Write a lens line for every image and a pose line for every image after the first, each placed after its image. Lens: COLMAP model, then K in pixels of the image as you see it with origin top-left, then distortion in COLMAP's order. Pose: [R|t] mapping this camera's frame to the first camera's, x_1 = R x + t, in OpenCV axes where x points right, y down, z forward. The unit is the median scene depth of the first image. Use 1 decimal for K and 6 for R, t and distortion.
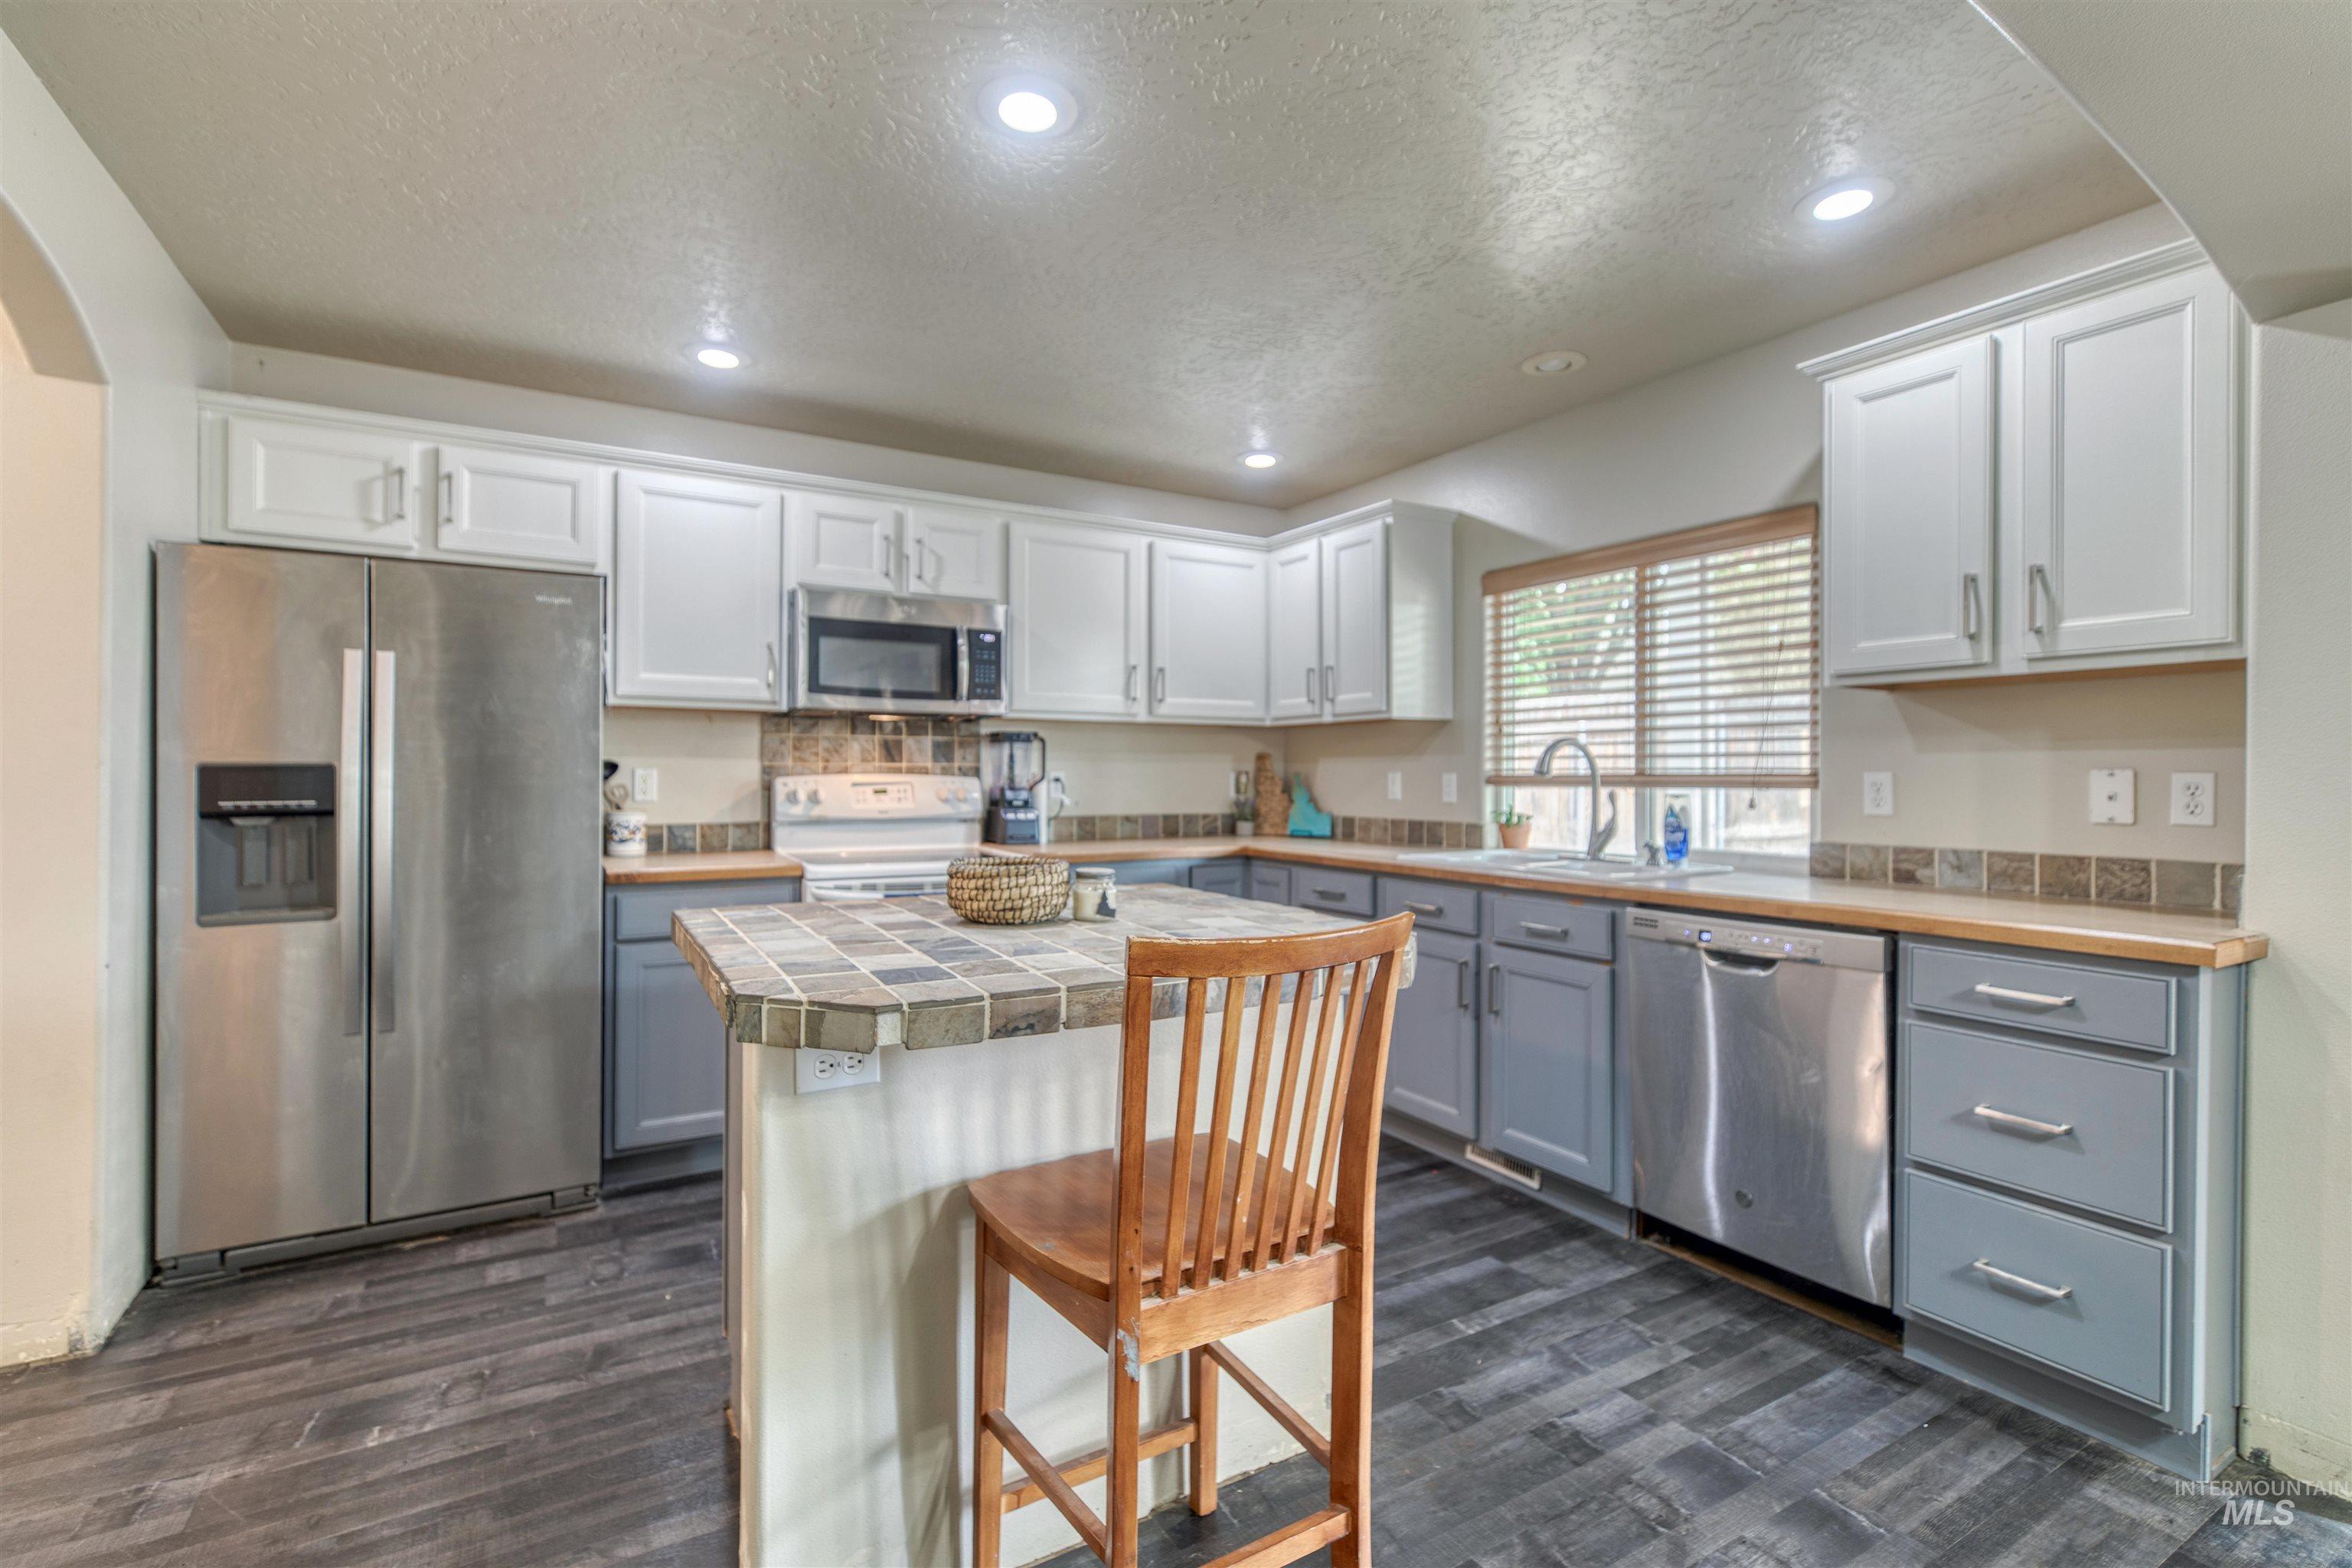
lens RADIAL K [[1061.7, 0, 1176.5], [0, 1061.7, 776.1], [0, 0, 1]] dist [0.002500, -0.000550]
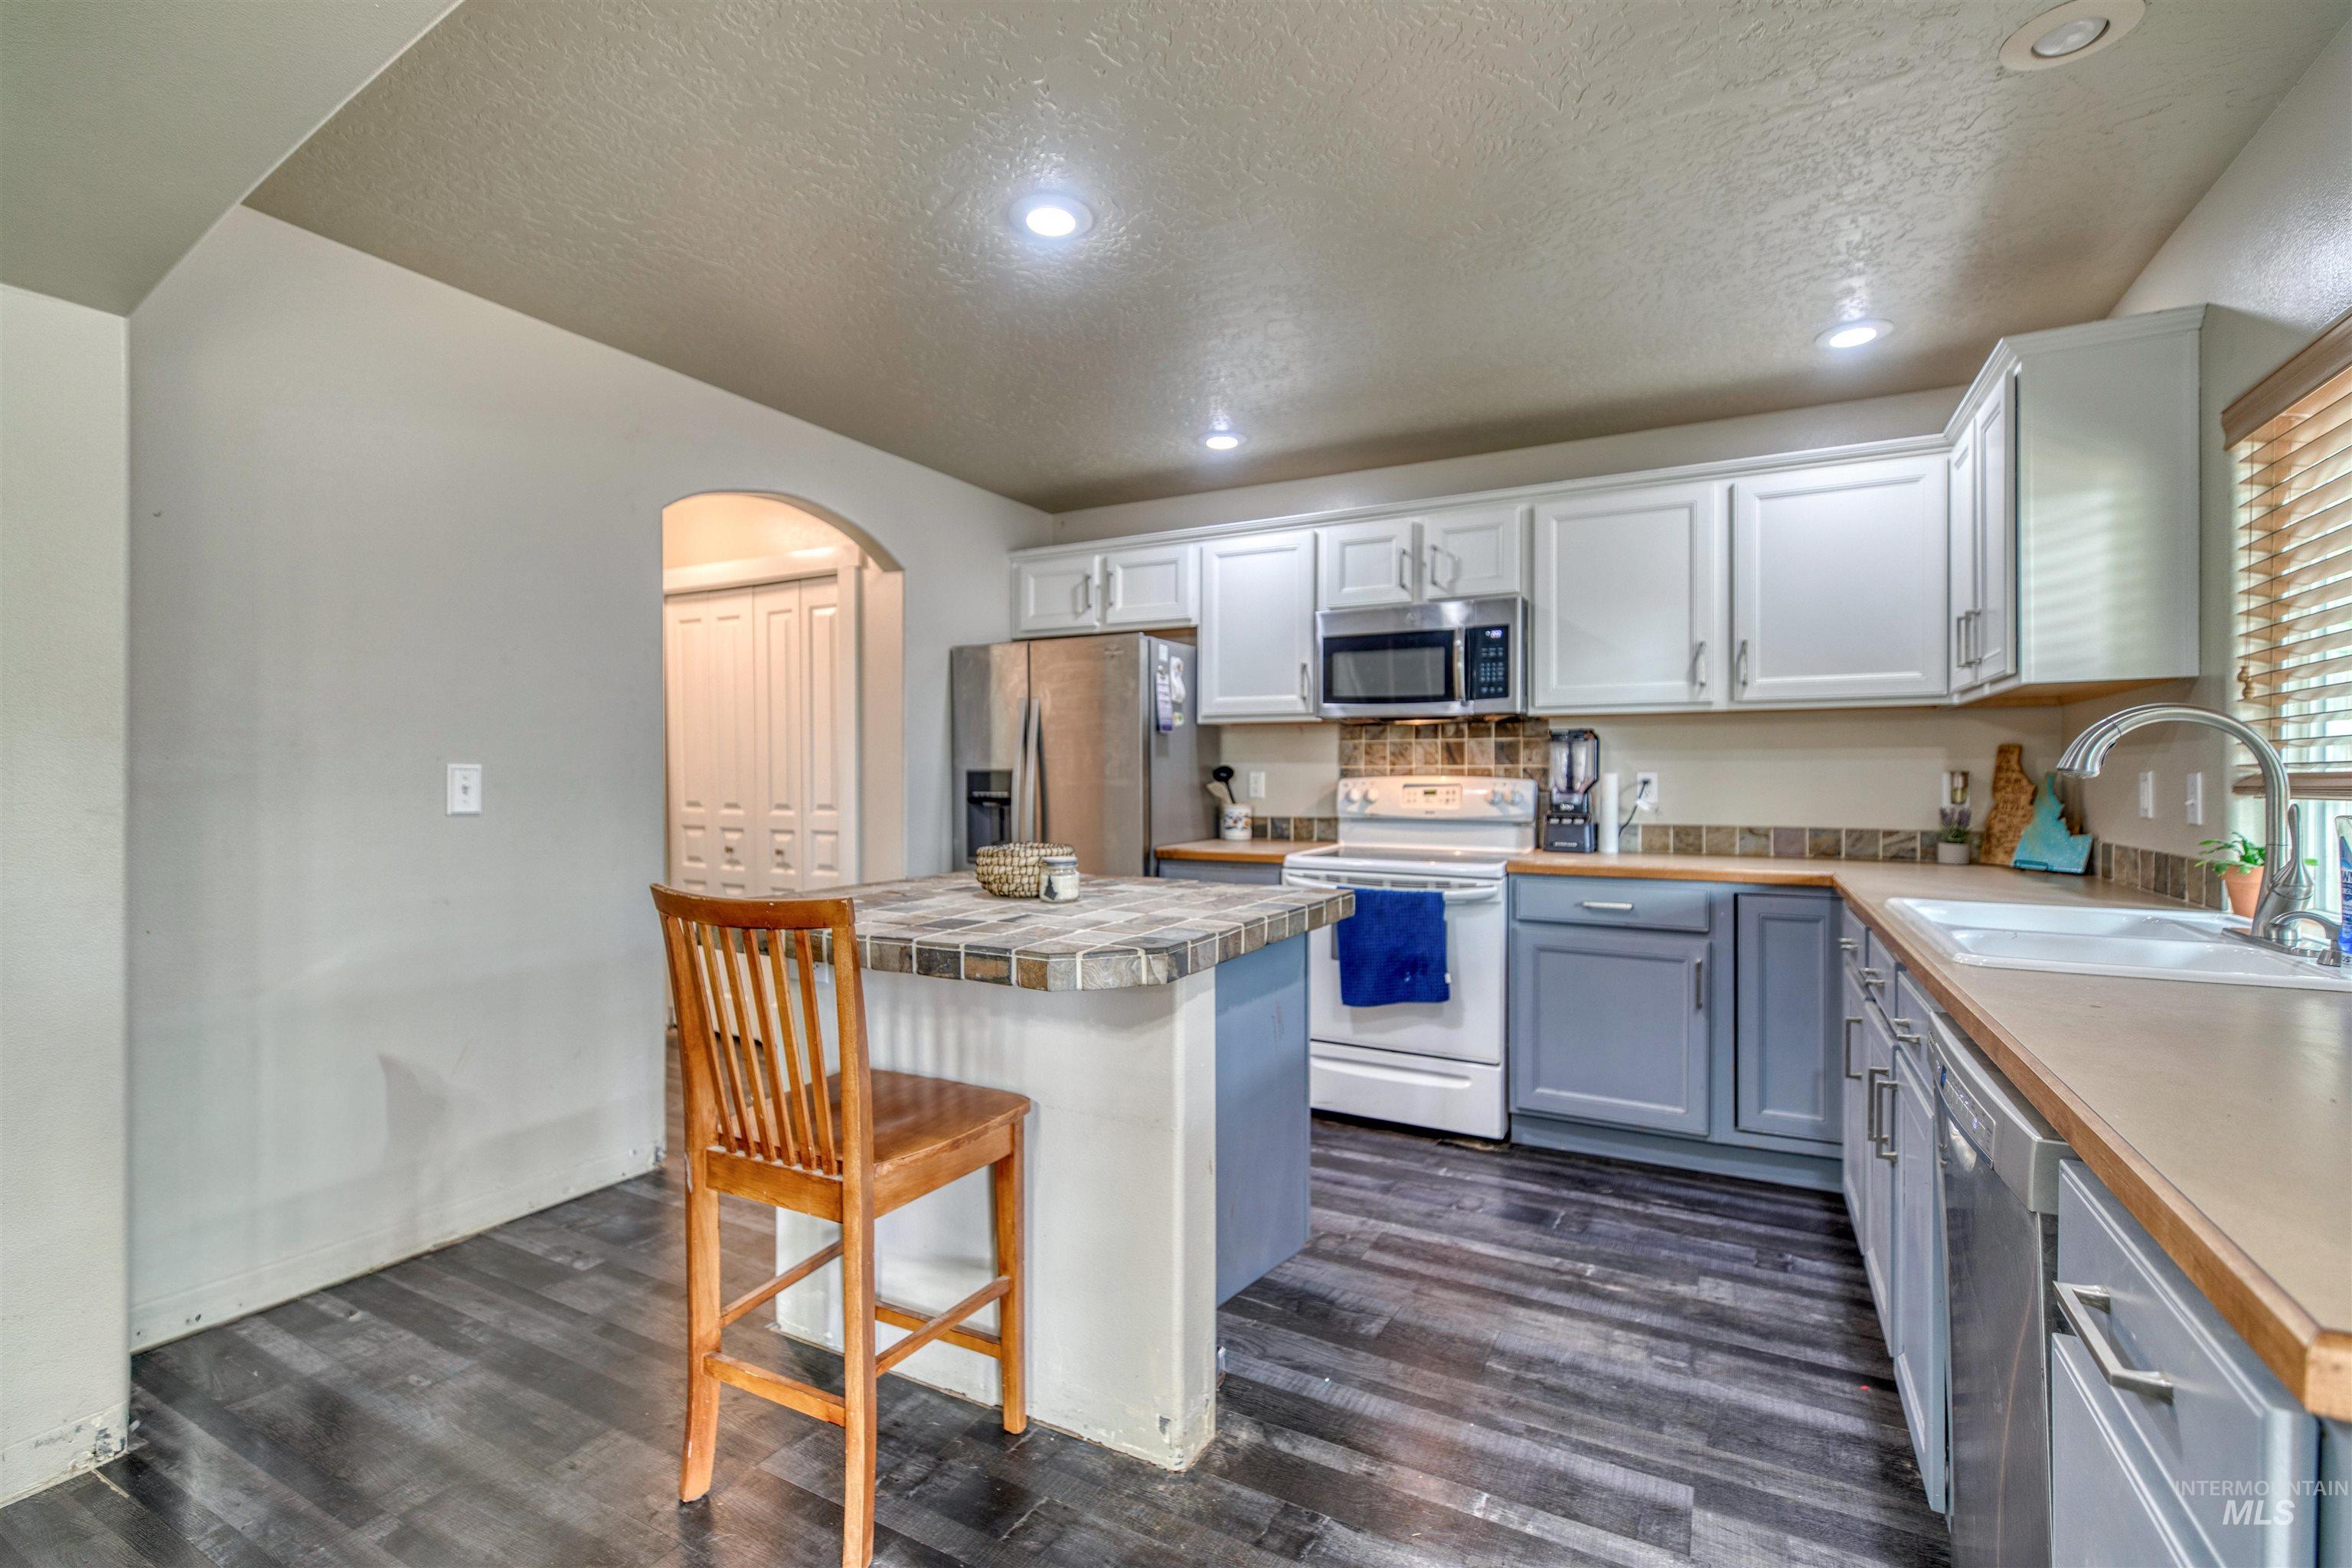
lens RADIAL K [[1048.6, 0, 1180.2], [0, 1048.6, 782.4], [0, 0, 1]] dist [0.004587, -0.000612]
pose [[0.518801, 0.003145, -0.854889, 0.500408], [-0.000183, 0.999994, 0.003568, 0.000868], [0.854895, -0.001695, 0.518798, 0.270065]]
